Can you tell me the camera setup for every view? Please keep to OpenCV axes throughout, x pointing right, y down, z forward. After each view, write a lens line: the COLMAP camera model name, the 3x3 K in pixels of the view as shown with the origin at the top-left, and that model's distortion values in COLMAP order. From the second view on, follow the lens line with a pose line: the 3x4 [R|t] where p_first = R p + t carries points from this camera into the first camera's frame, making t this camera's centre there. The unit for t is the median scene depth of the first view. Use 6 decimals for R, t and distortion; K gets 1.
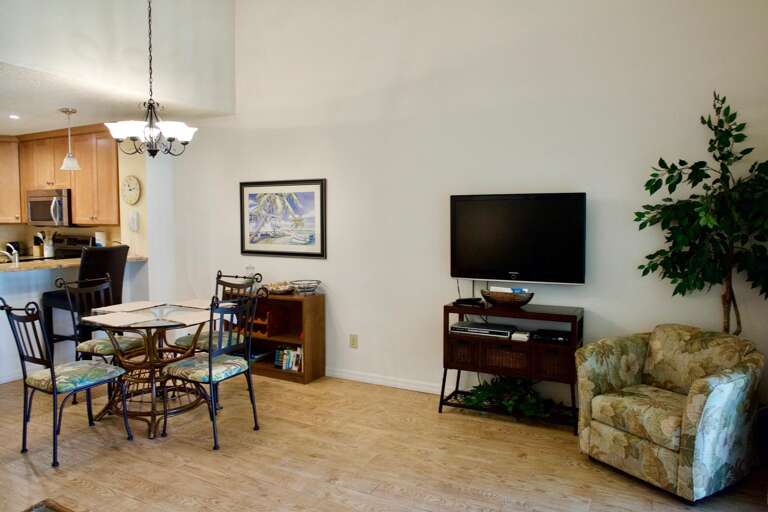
lens RADIAL K [[533.8, 0, 384.0], [0, 533.8, 256.0], [0, 0, 1]] dist [-0.101849, 0.084429]
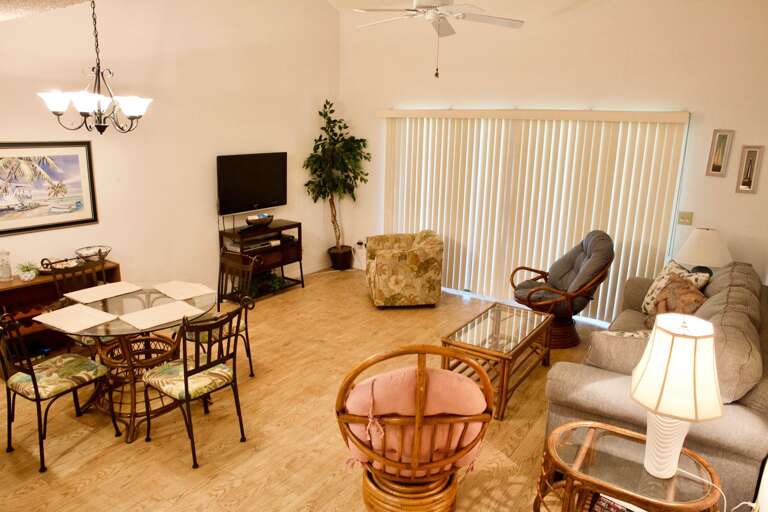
lens RADIAL K [[533.8, 0, 384.0], [0, 533.8, 256.0], [0, 0, 1]] dist [-0.101849, 0.084429]
pose [[0.122060, -0.241608, 0.962667, -1.111729], [0.045990, 0.970254, 0.237681, -0.157460], [-0.991457, 0.015262, 0.129541, 0.391917]]
